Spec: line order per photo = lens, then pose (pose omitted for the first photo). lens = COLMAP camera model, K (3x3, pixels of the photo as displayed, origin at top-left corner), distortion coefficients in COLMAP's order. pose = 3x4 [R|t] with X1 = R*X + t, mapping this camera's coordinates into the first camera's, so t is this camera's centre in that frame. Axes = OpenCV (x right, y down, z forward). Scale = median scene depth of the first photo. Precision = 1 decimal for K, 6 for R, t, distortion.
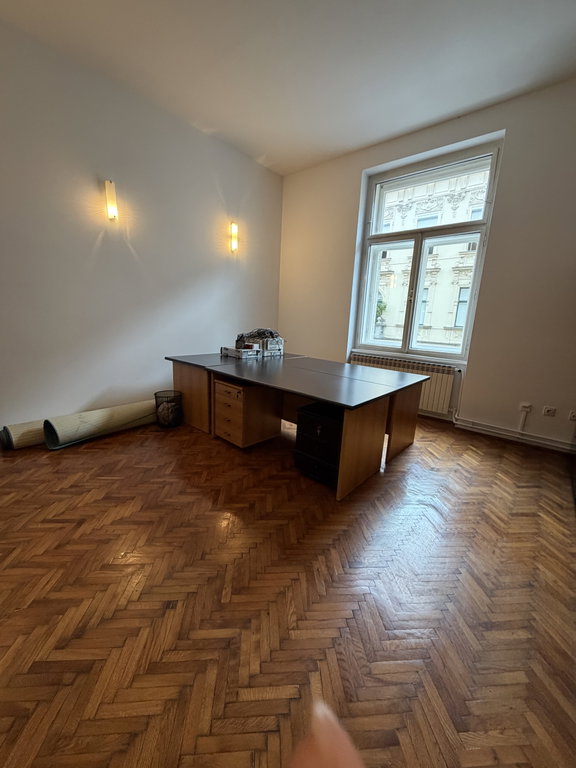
lens RADIAL K [[305.2, 0, 288.0], [0, 305.2, 384.0], [0, 0, 1]] dist [0.000054, 0.000597]
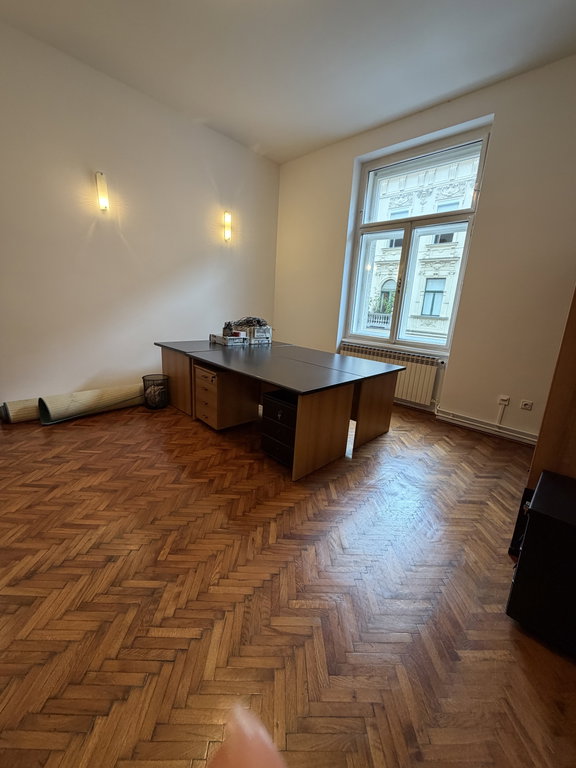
lens RADIAL K [[305.2, 0, 288.0], [0, 305.2, 384.0], [0, 0, 1]] dist [0.000054, 0.000597]
pose [[0.997984, 0.027617, -0.057138, 0.150364], [-0.025641, 0.999057, 0.035024, 0.006948], [0.058051, -0.033489, 0.997752, -0.036720]]
